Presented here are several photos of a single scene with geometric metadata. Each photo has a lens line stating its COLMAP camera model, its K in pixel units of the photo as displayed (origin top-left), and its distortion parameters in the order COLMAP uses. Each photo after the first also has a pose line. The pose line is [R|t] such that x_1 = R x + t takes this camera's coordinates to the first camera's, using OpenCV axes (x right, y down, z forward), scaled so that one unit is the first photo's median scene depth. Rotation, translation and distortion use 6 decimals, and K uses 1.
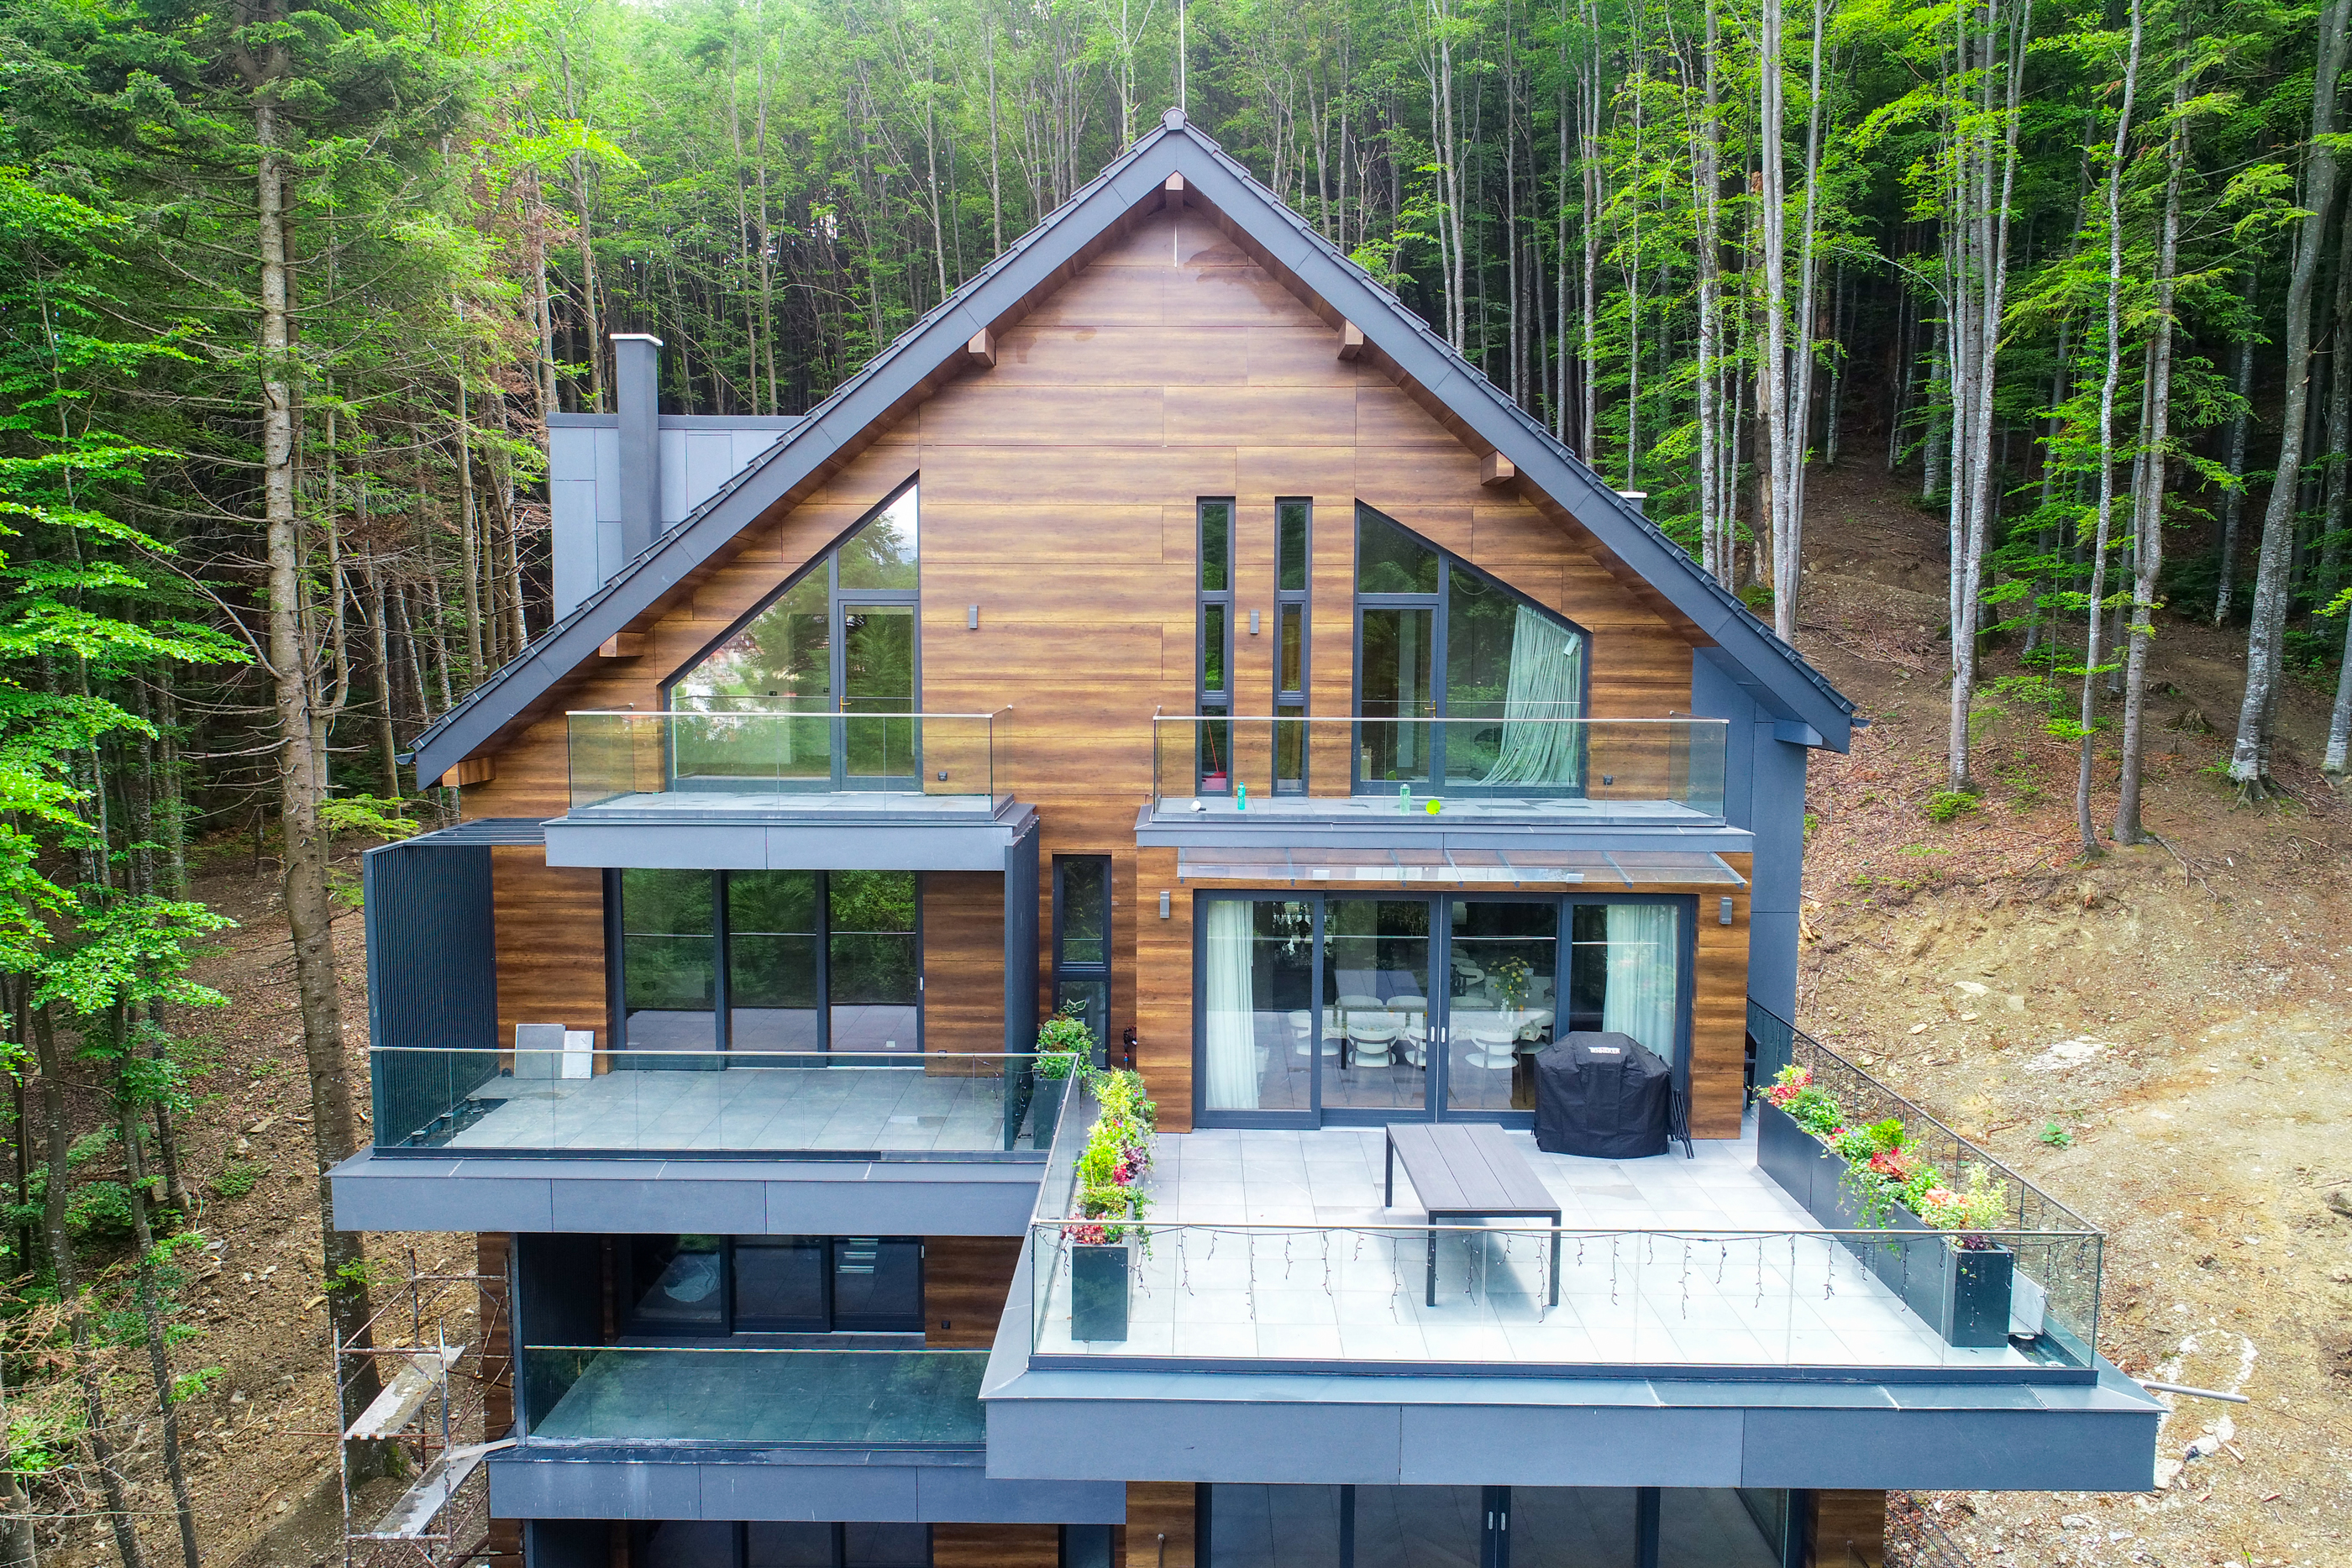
lens RADIAL K [[1569.1, 0, 1174.7], [0, 1569.1, 784.3], [0, 0, 1]] dist [-0.010207, 0.003933]
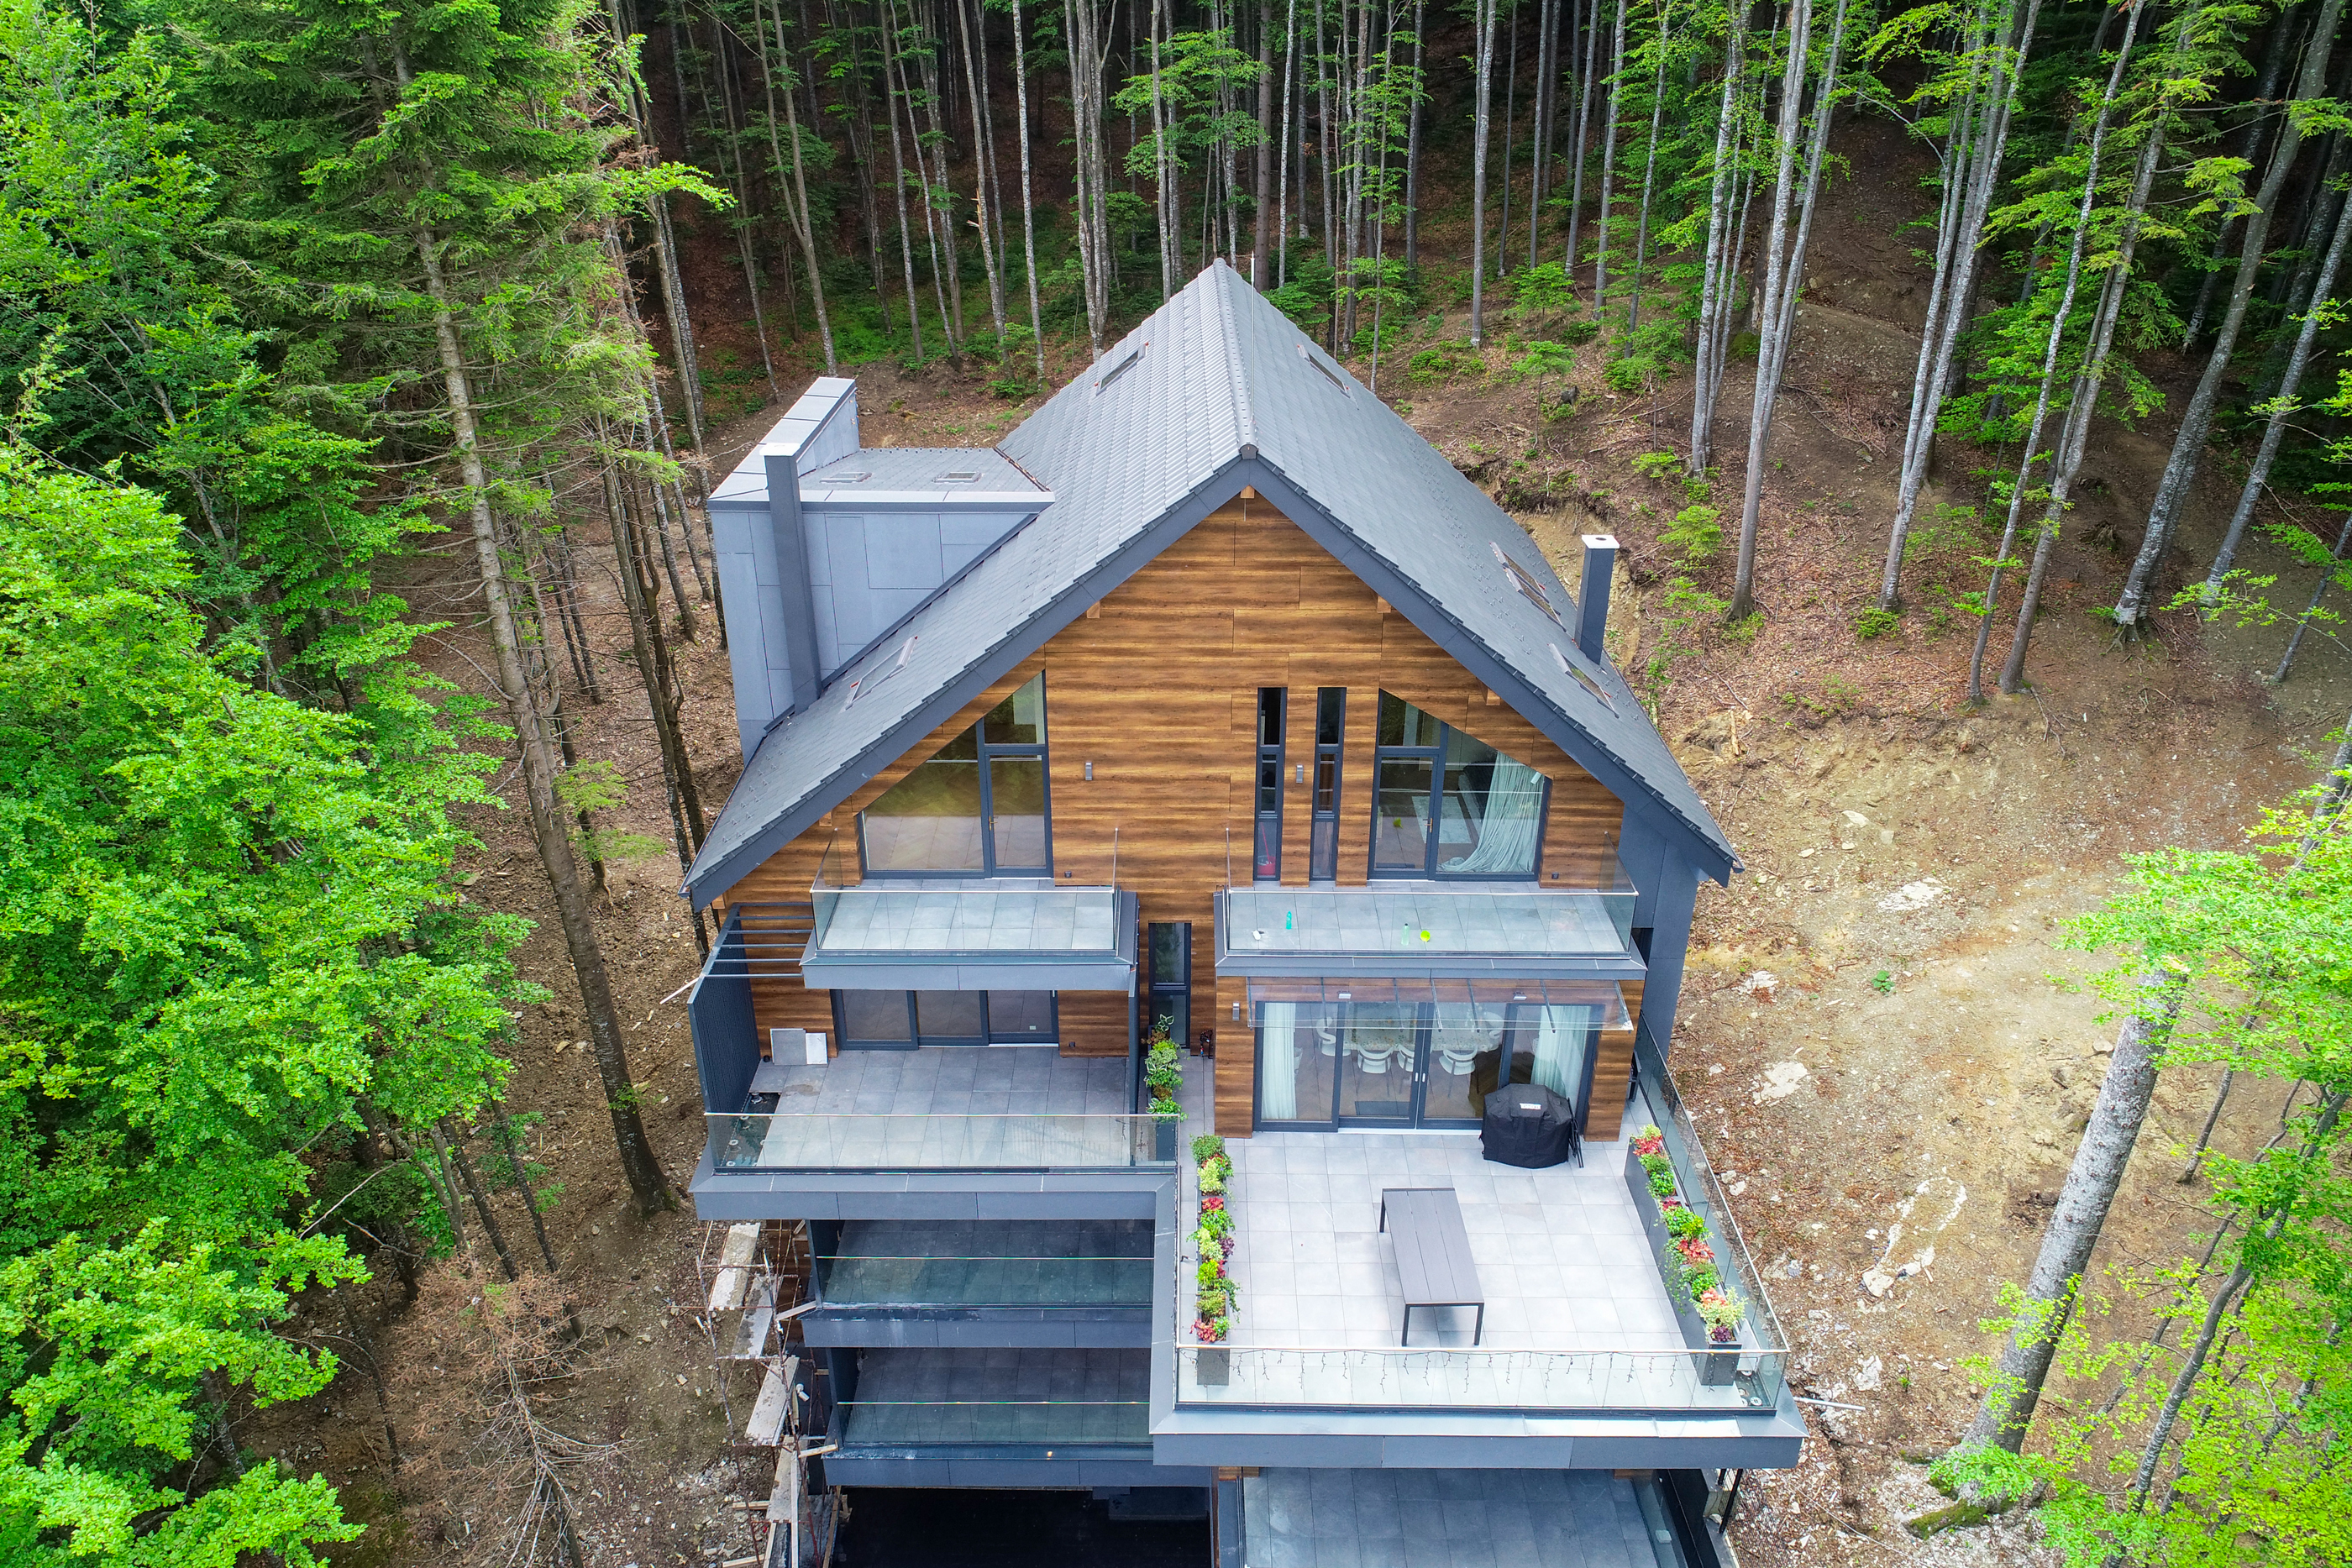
lens RADIAL K [[1569.1, 0, 1176.6], [0, 1569.1, 785.3], [0, 0, 1]] dist [-0.010207, 0.003933]
pose [[0.999973, -0.006677, 0.003052, -0.050136], [0.005096, 0.930512, 0.366227, -0.504717], [-0.005286, -0.366202, 0.930521, -0.211444]]
